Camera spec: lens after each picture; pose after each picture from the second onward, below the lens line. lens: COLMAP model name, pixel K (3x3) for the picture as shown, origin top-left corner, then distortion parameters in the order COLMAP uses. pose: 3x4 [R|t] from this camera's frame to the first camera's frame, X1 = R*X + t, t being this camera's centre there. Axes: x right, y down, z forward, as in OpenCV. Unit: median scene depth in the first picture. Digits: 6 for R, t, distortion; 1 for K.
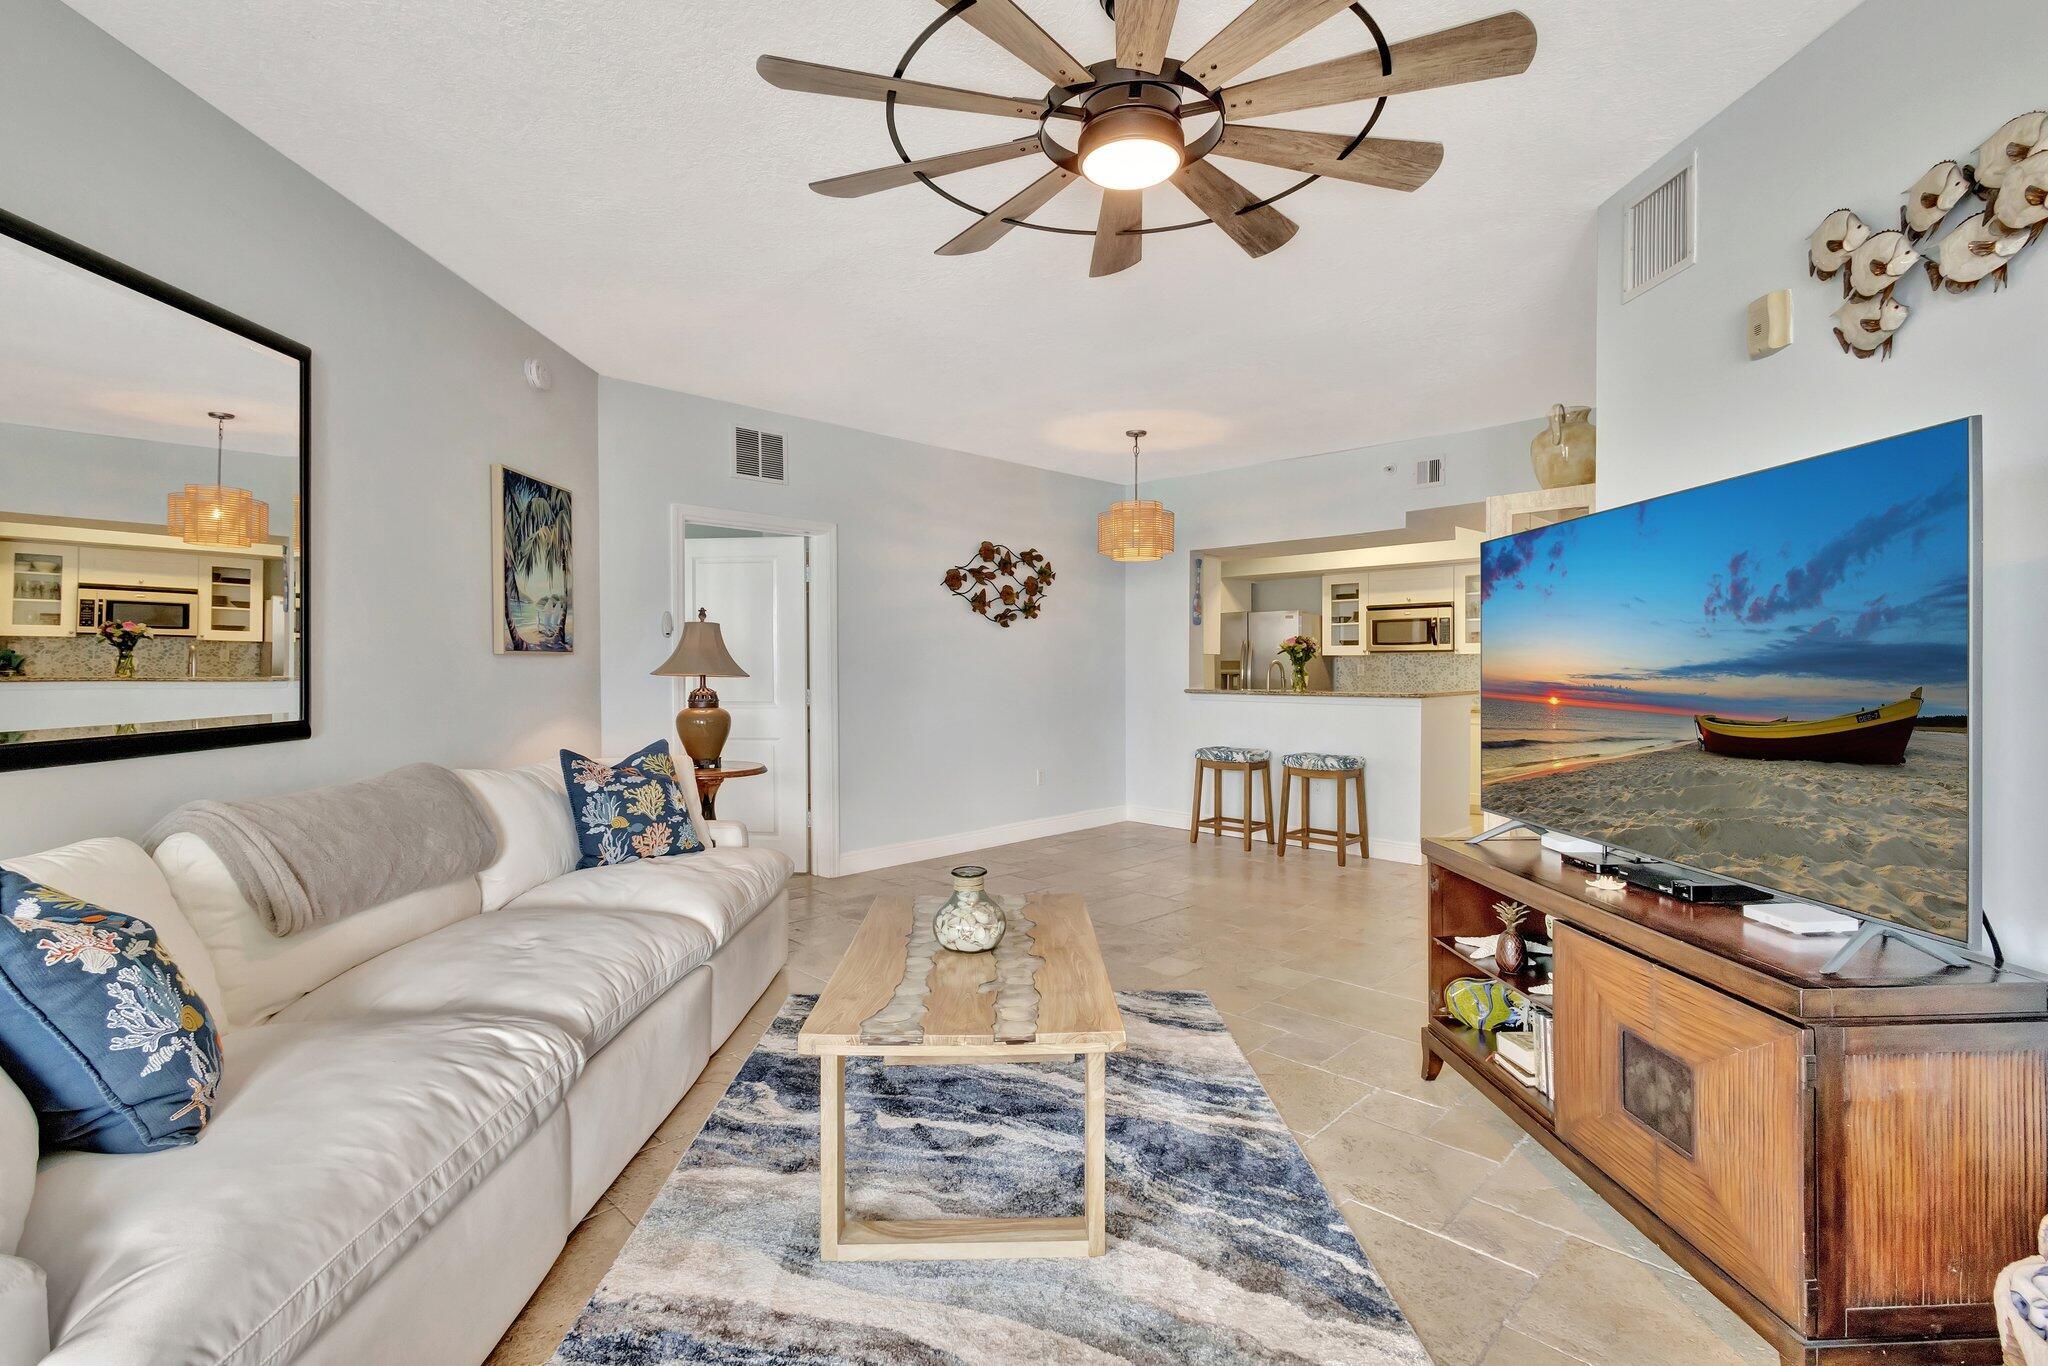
lens RADIAL K [[943.4, 0, 1019.6], [0, 943.4, 673.5], [0, 0, 1]] dist [0.000295, -0.000179]
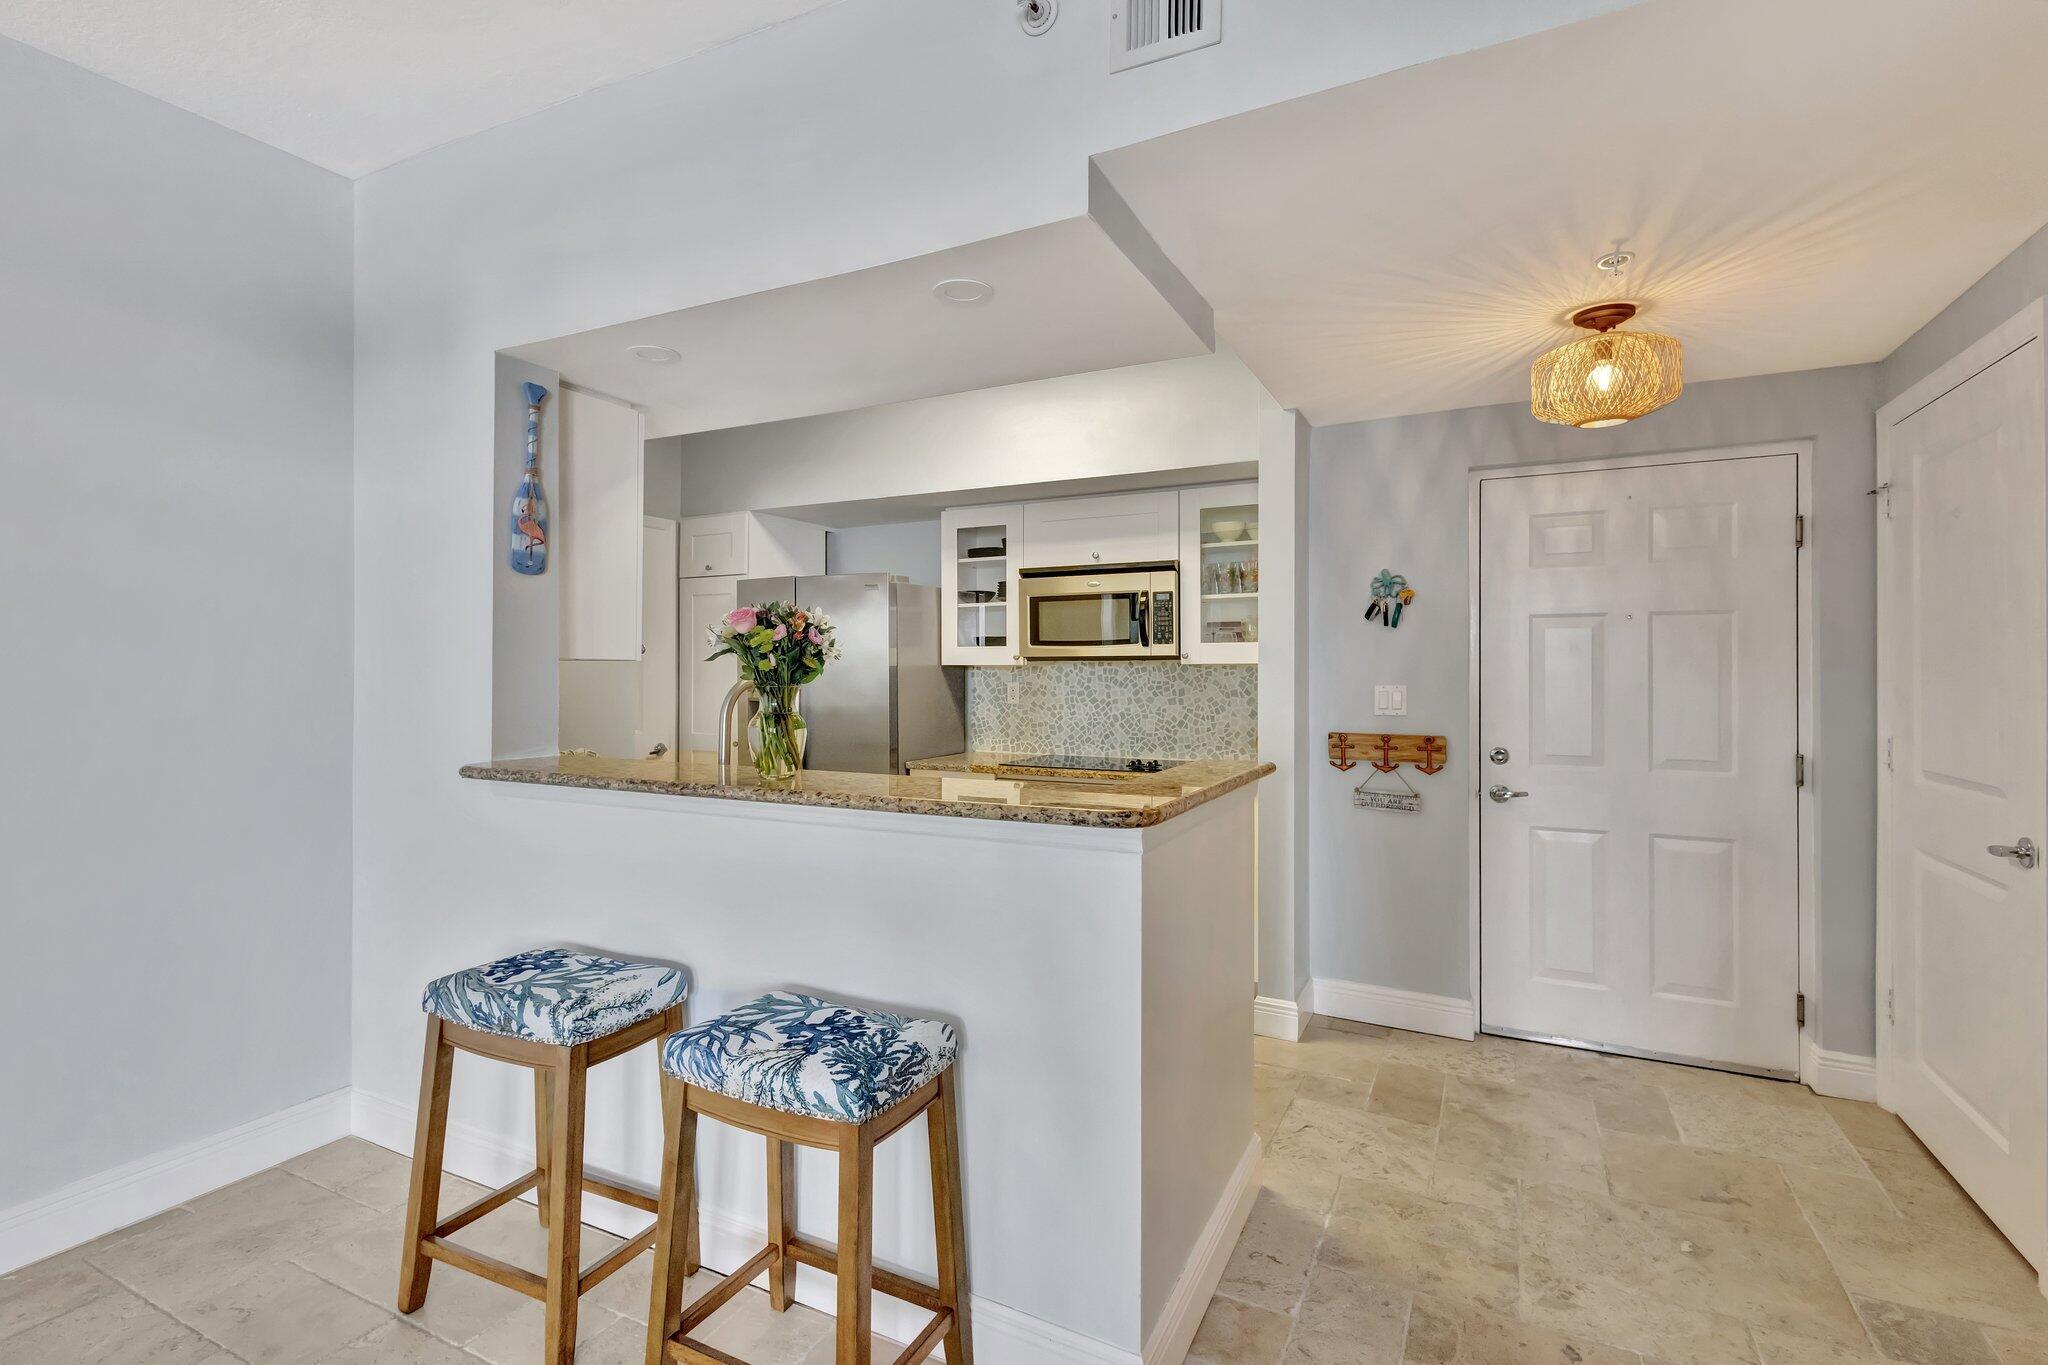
lens RADIAL K [[943.4, 0, 1019.6], [0, 943.4, 673.0], [0, 0, 1]] dist [0.000295, -0.000179]
pose [[0.952037, 0.003850, 0.305958, 0.831899], [-0.000709, 0.999946, -0.010376, -0.039113], [-0.305981, 0.009661, 0.951989, 2.021040]]
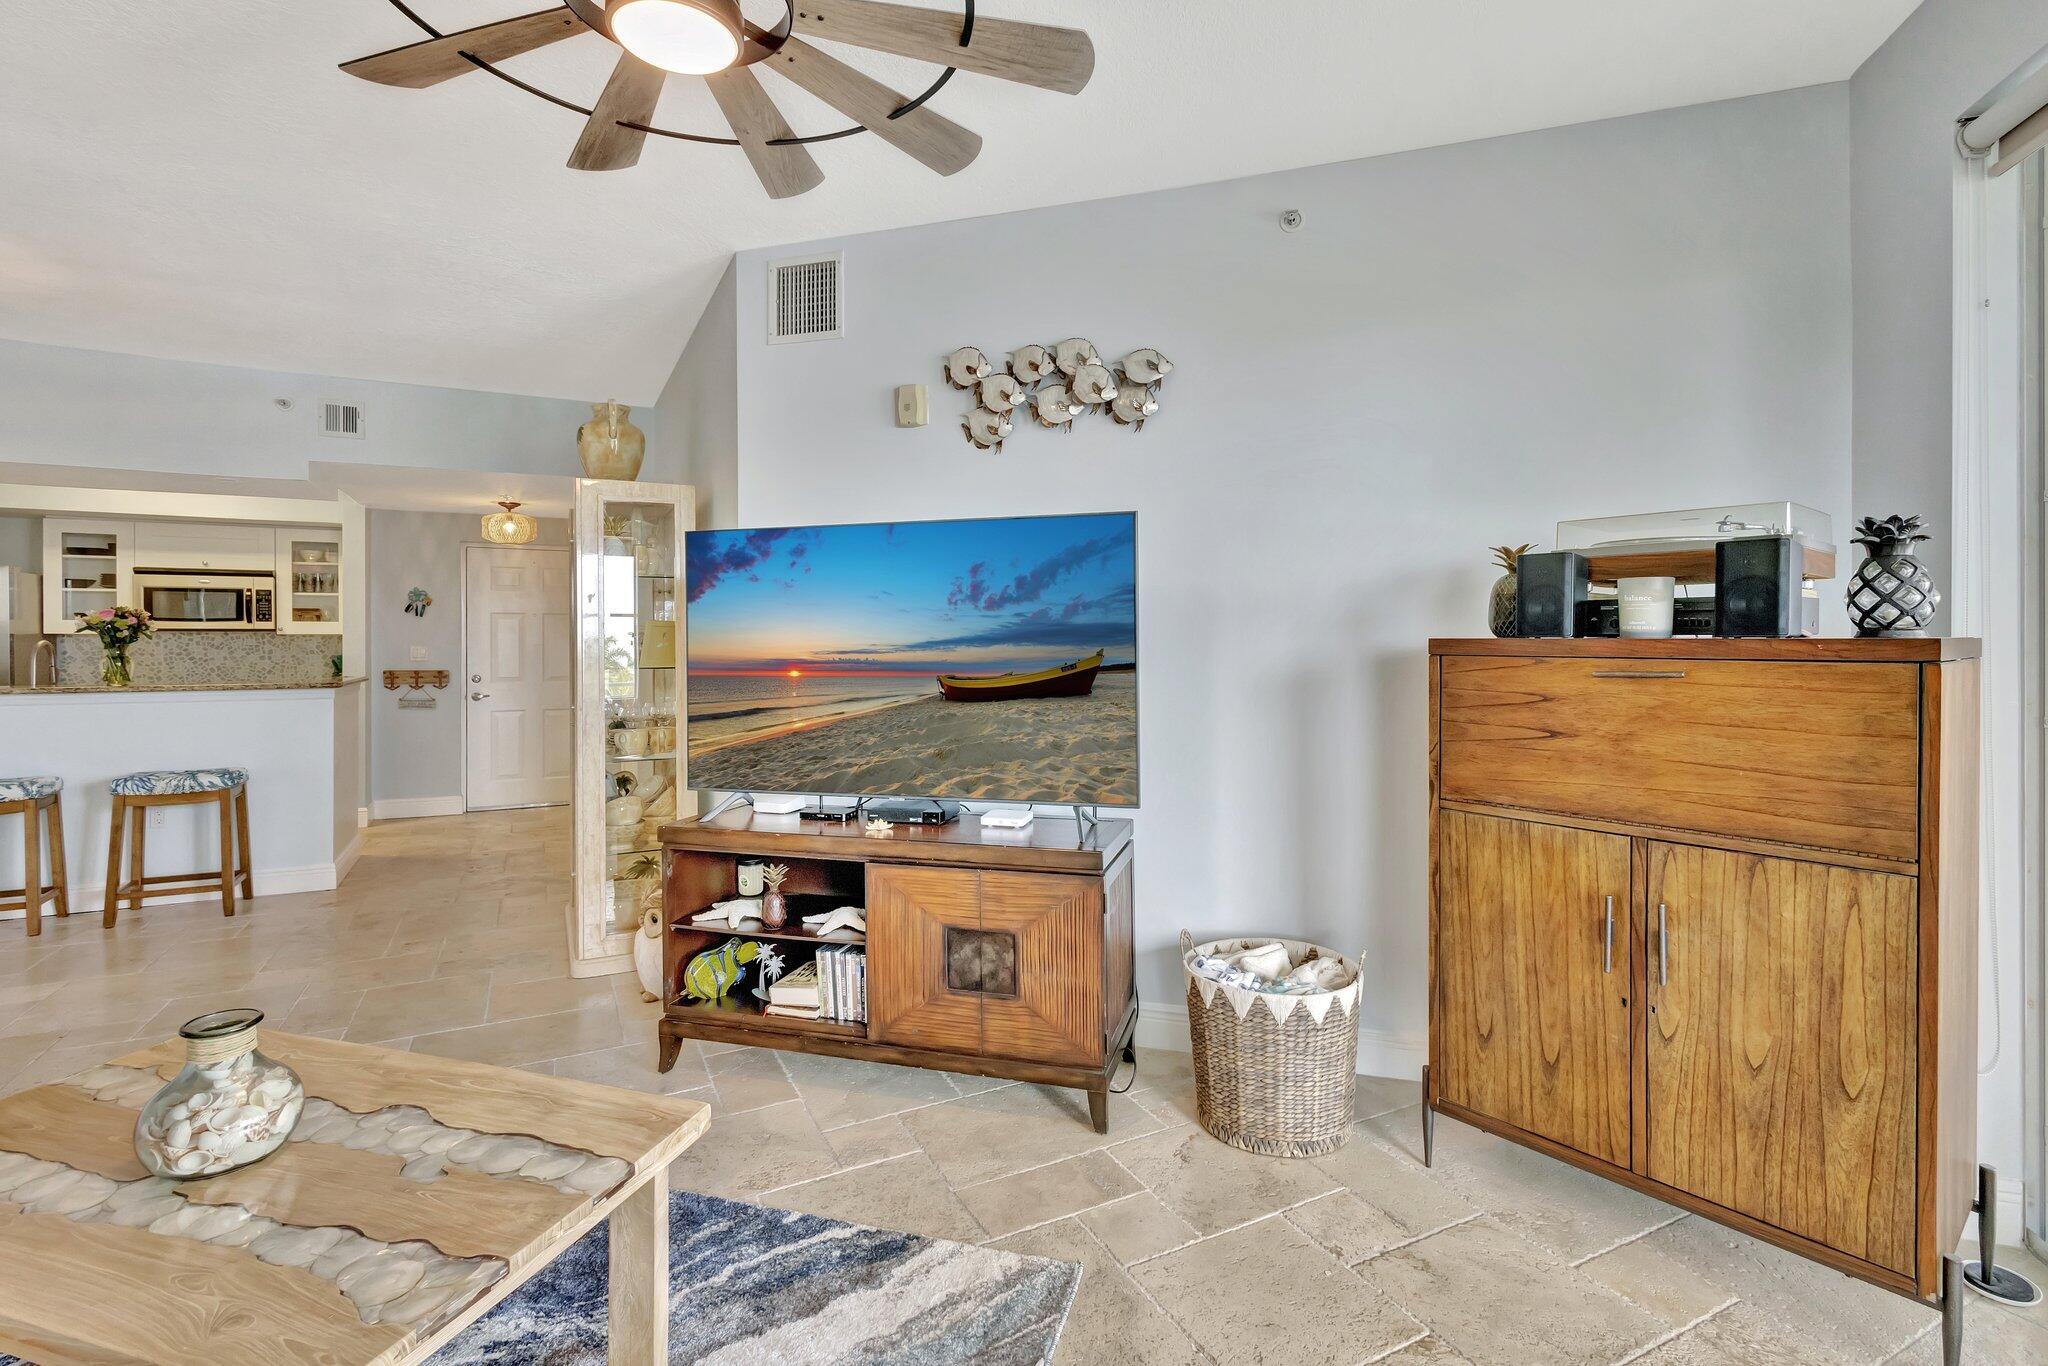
lens RADIAL K [[956.2, 0, 1025.9], [0, 956.2, 642.4], [0, 0, 1]] dist [0.005368, 0.000215]
pose [[0.304998, 0.002306, 0.952350, -0.522971], [0.009183, 0.999943, -0.005362, -0.010109], [-0.952309, 0.010381, 0.304959, 0.428997]]
